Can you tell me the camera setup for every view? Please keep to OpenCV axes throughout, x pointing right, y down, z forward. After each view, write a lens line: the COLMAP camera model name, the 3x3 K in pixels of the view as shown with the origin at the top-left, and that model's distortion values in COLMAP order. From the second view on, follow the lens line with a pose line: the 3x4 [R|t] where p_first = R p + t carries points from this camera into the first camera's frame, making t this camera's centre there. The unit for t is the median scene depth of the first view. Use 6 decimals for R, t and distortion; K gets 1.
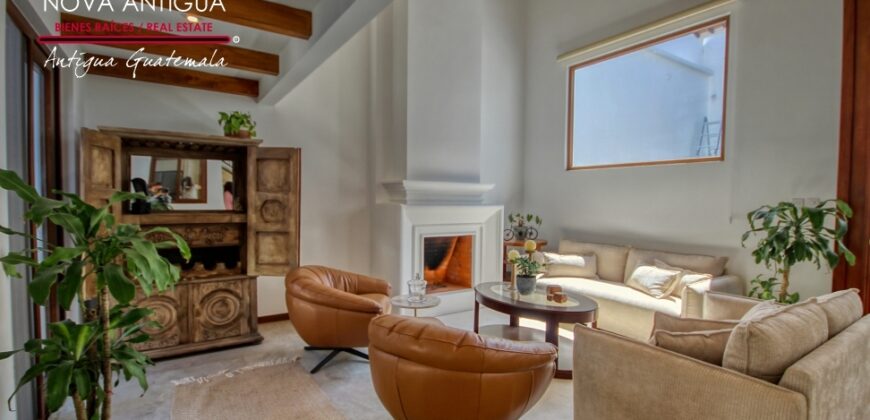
lens RADIAL K [[402.6, 0, 438.7], [0, 402.6, 215.0], [0, 0, 1]] dist [0.002529, -0.004301]
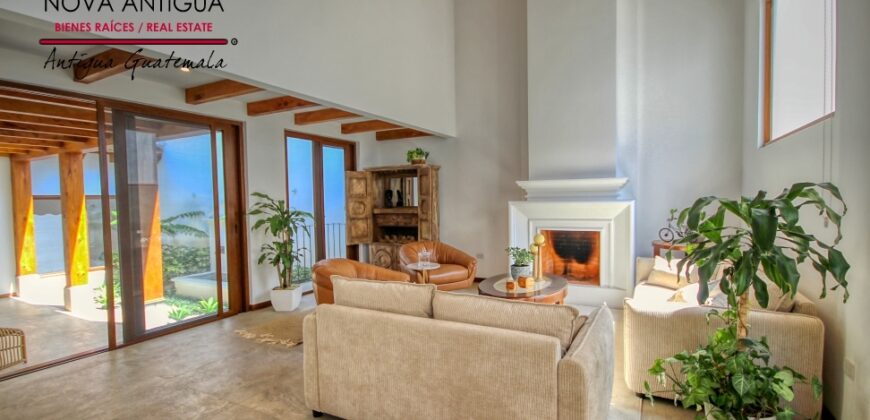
lens RADIAL K [[402.6, 0, 438.7], [0, 402.6, 215.0], [0, 0, 1]] dist [0.002529, -0.004301]
pose [[0.463287, 0.017520, -0.886035, 0.830929], [-0.008878, 0.999846, 0.015128, -0.001474], [0.886164, 0.000858, 0.463371, 0.219347]]
